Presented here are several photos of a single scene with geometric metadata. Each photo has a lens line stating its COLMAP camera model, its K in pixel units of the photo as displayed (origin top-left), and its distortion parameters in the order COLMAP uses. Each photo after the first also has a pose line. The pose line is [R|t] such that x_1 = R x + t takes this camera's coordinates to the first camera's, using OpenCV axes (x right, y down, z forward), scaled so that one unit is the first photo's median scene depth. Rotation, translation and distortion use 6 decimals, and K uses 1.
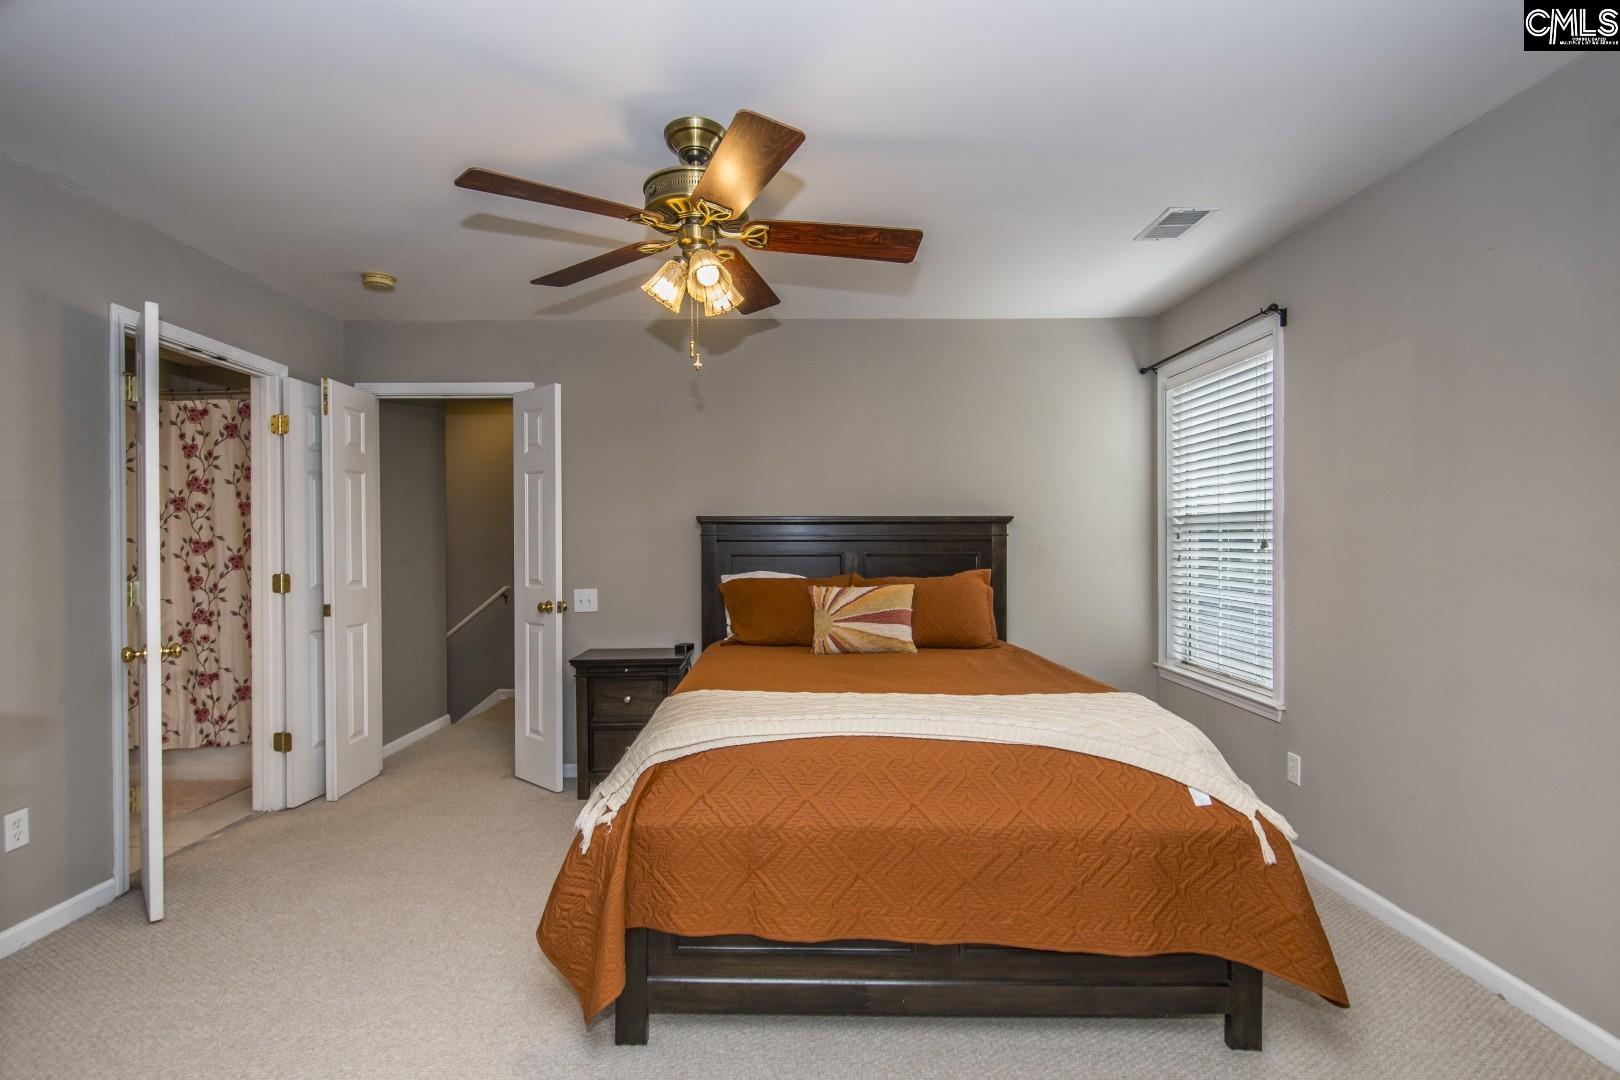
lens RADIAL K [[762.6, 0, 789.9], [0, 762.6, 552.9], [0, 0, 1]] dist [0.001942, -0.001004]
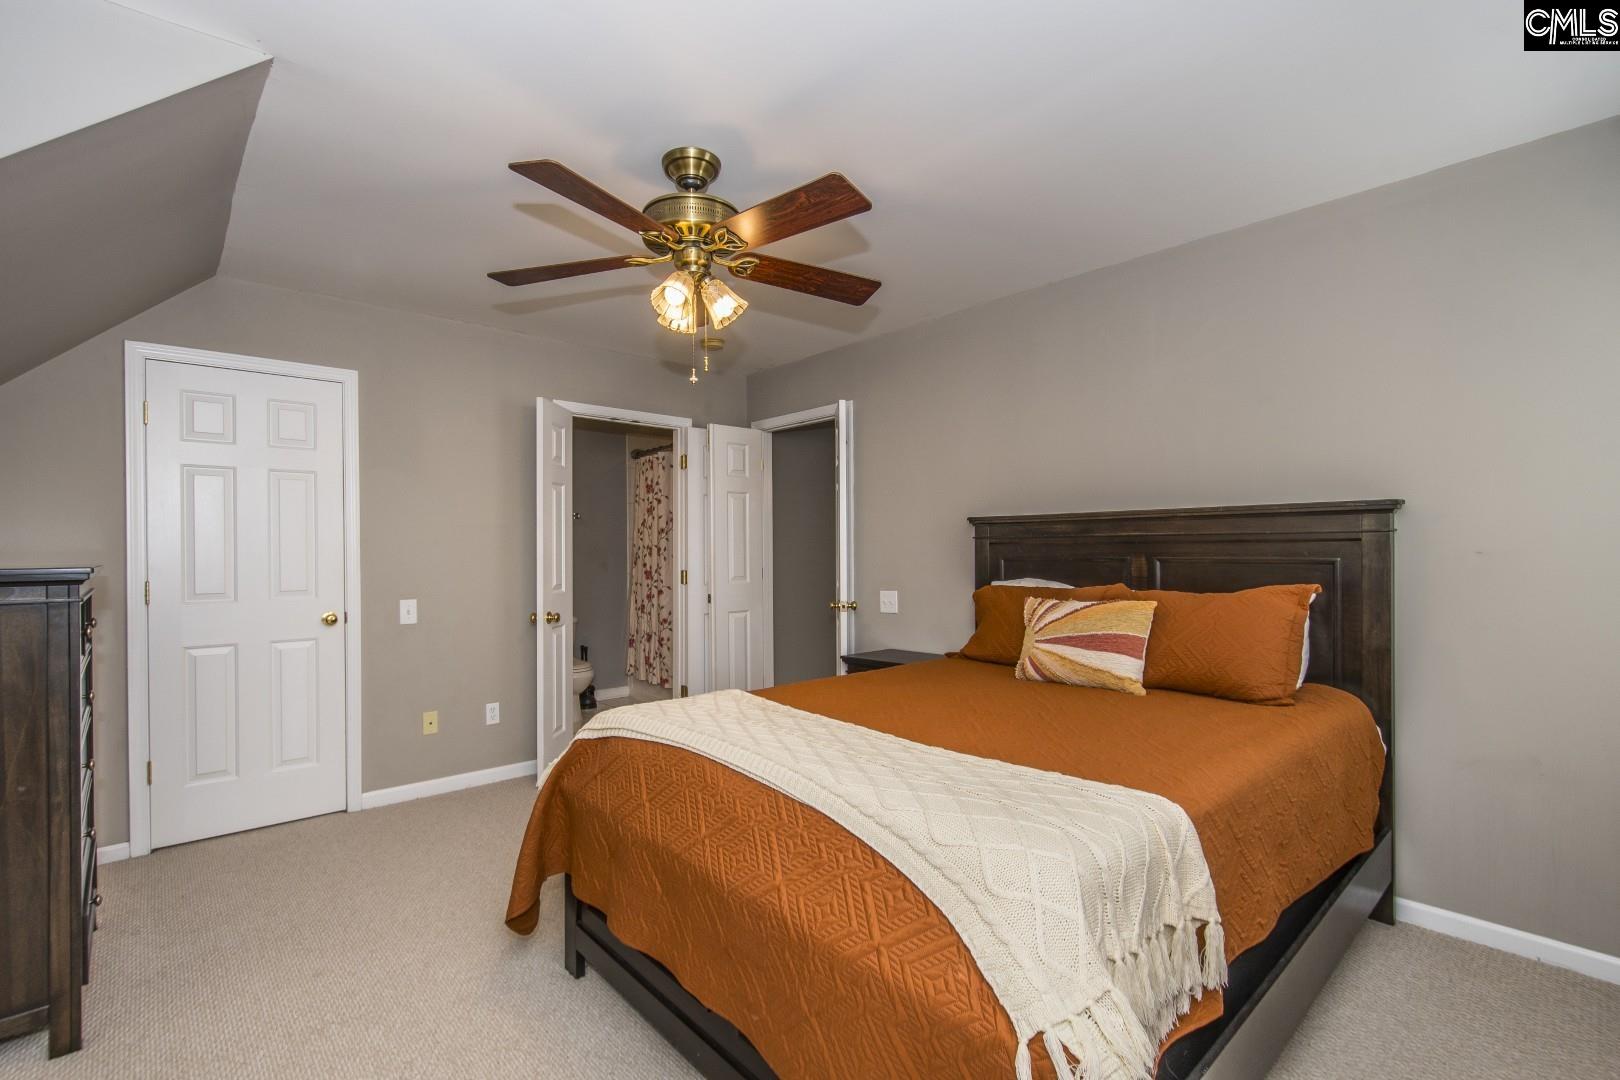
lens RADIAL K [[740.1, 0, 788.4], [0, 740.1, 552.1], [0, 0, 1]] dist [0.019309, -0.000682]
pose [[0.650574, 0.000836, -0.759442, 0.483440], [-0.005204, 0.999981, -0.003358, -0.002002], [0.759425, 0.006137, 0.650566, 0.276670]]
